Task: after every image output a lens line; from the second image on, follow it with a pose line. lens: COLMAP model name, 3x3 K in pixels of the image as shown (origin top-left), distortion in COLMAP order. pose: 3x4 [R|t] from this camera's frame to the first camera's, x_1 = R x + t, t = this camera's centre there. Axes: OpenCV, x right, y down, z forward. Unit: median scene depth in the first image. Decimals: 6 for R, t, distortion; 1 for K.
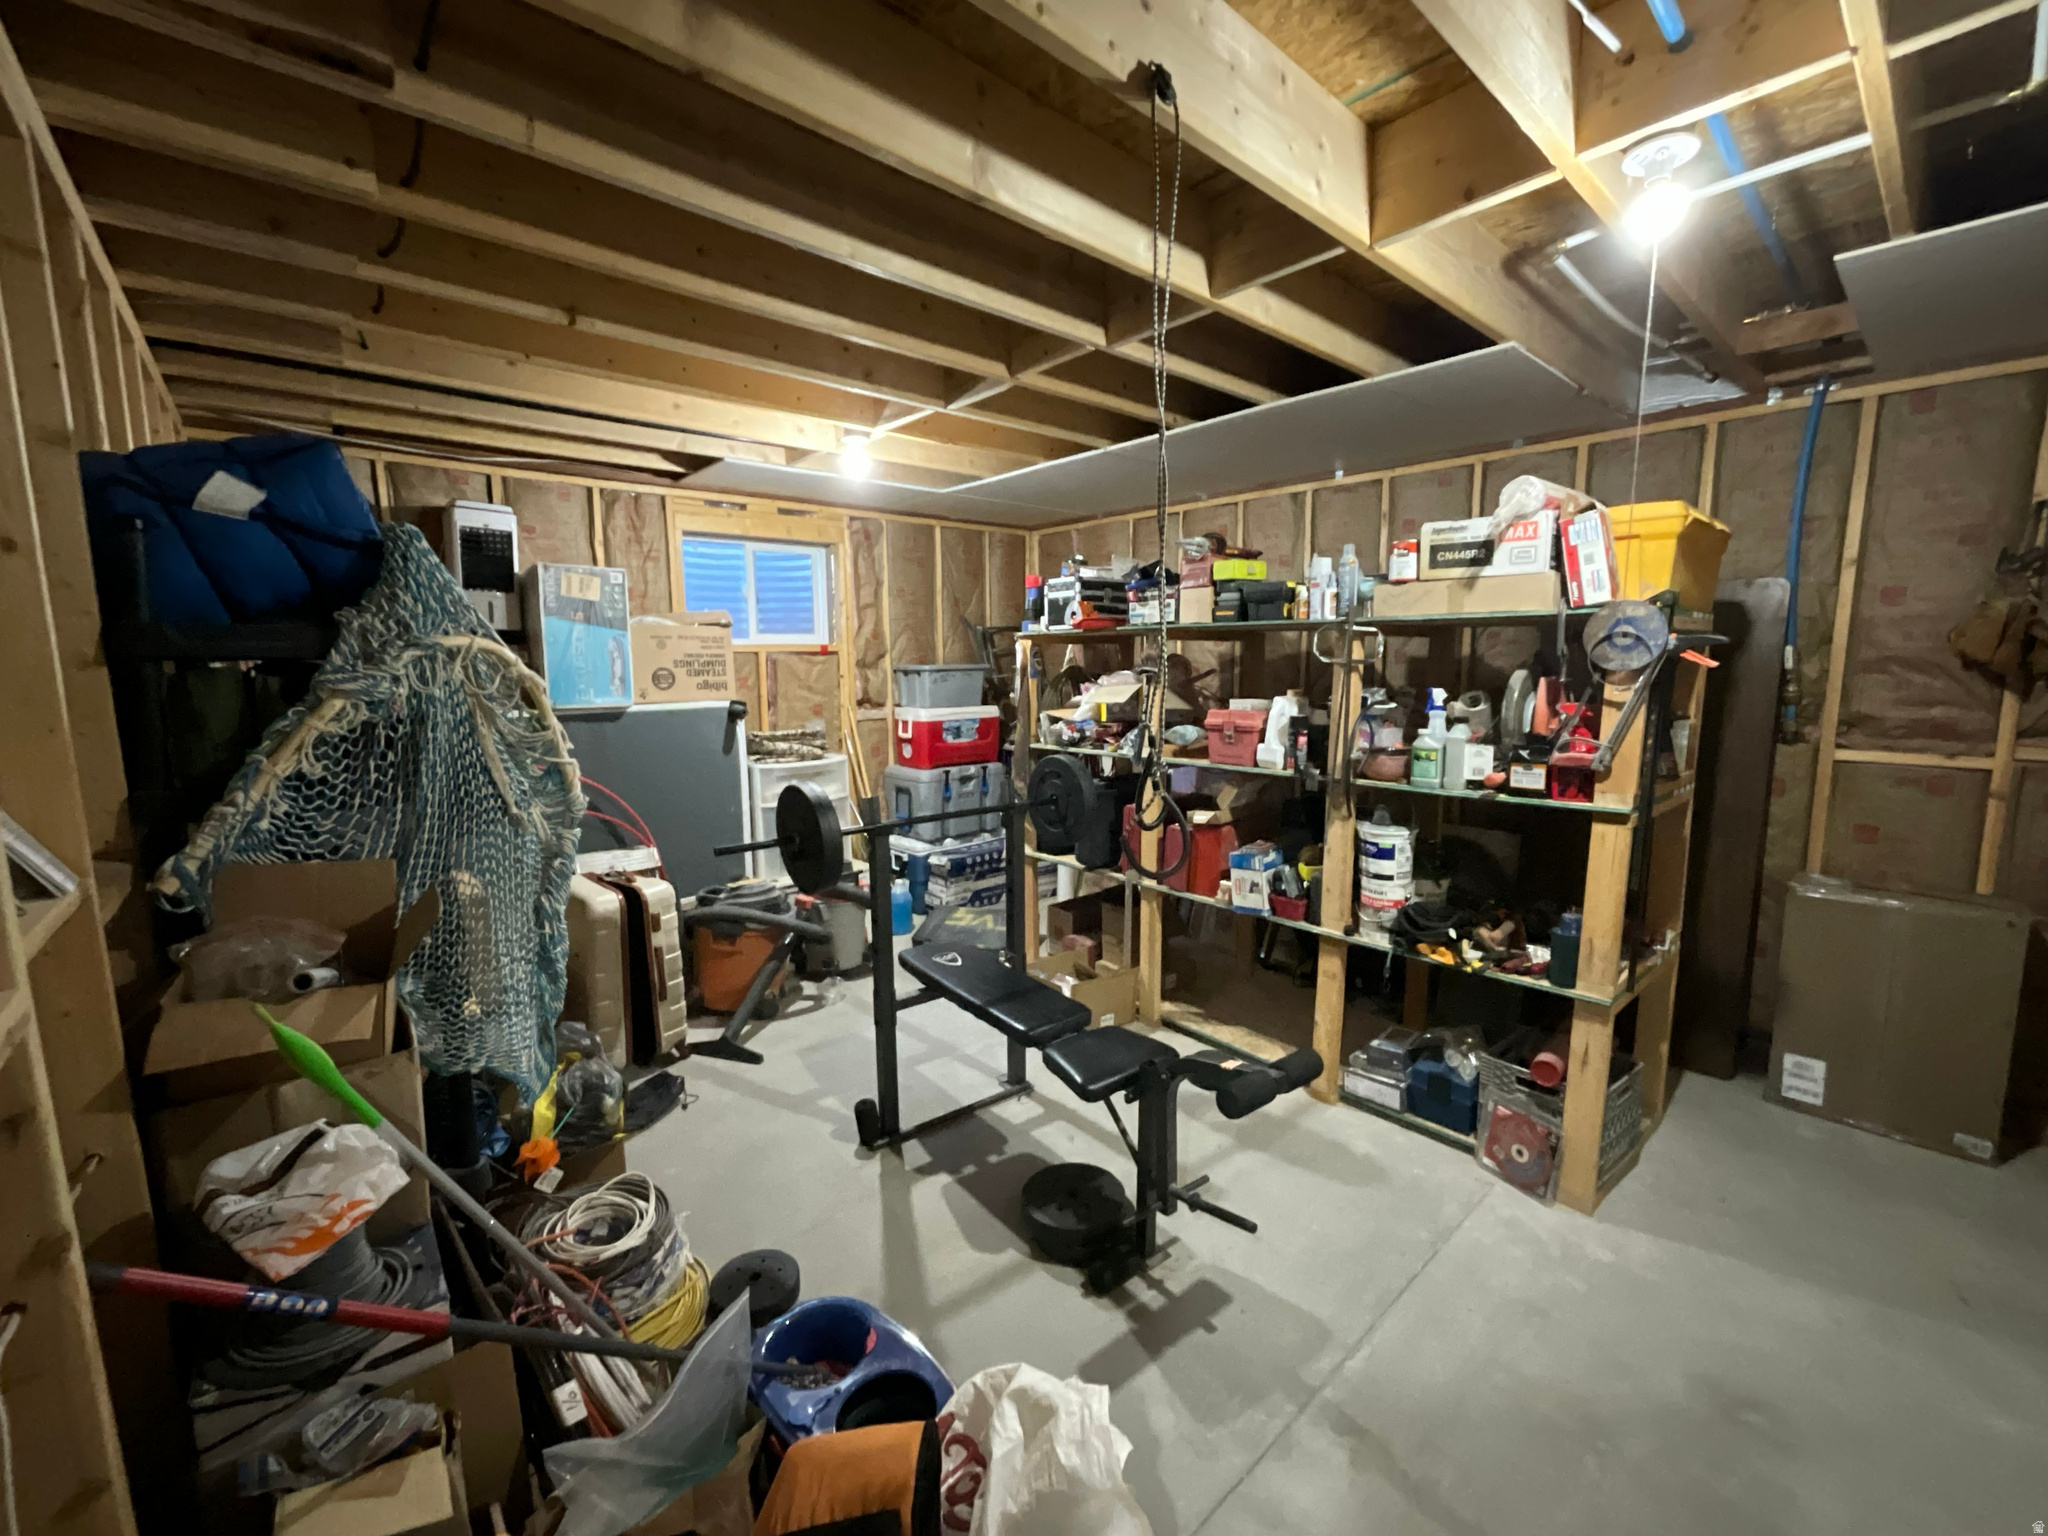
lens RADIAL K [[825.2, 0, 1024.9], [0, 825.2, 766.3], [0, 0, 1]] dist [-0.001835, -0.000308]
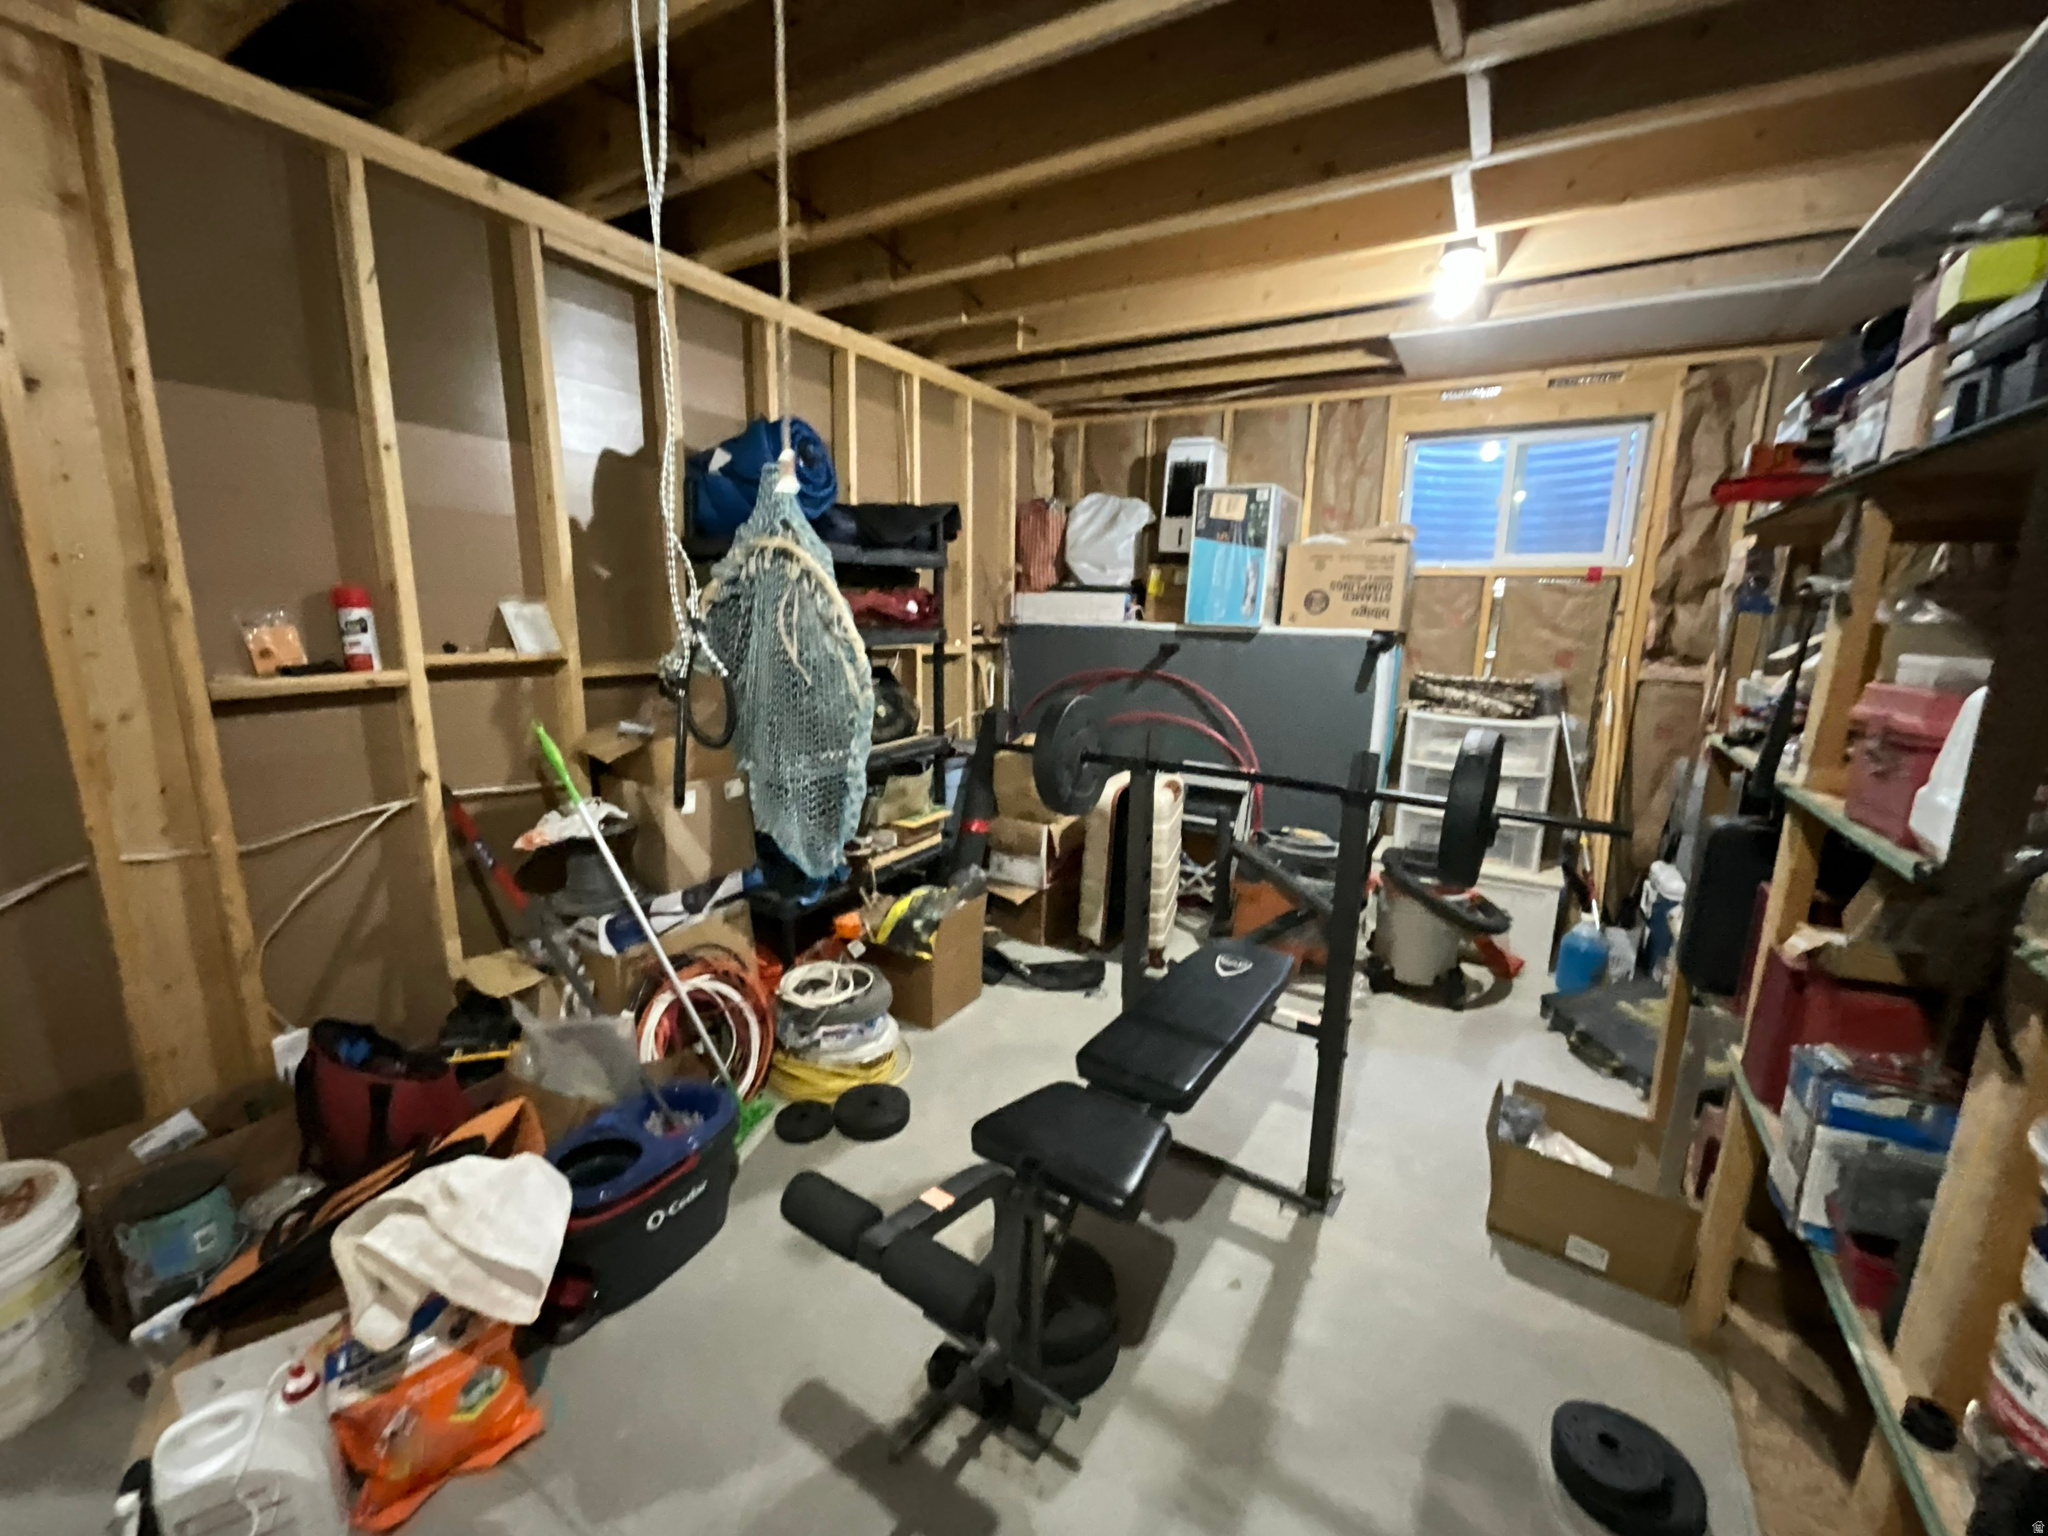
lens RADIAL K [[825.2, 0, 1024.1], [0, 825.2, 765.1], [0, 0, 1]] dist [-0.001835, -0.000308]
pose [[0.305645, 0.200359, -0.930826, 0.356009], [-0.149323, 0.975599, 0.160964, -0.026042], [0.940364, 0.089796, 0.328105, 0.386426]]
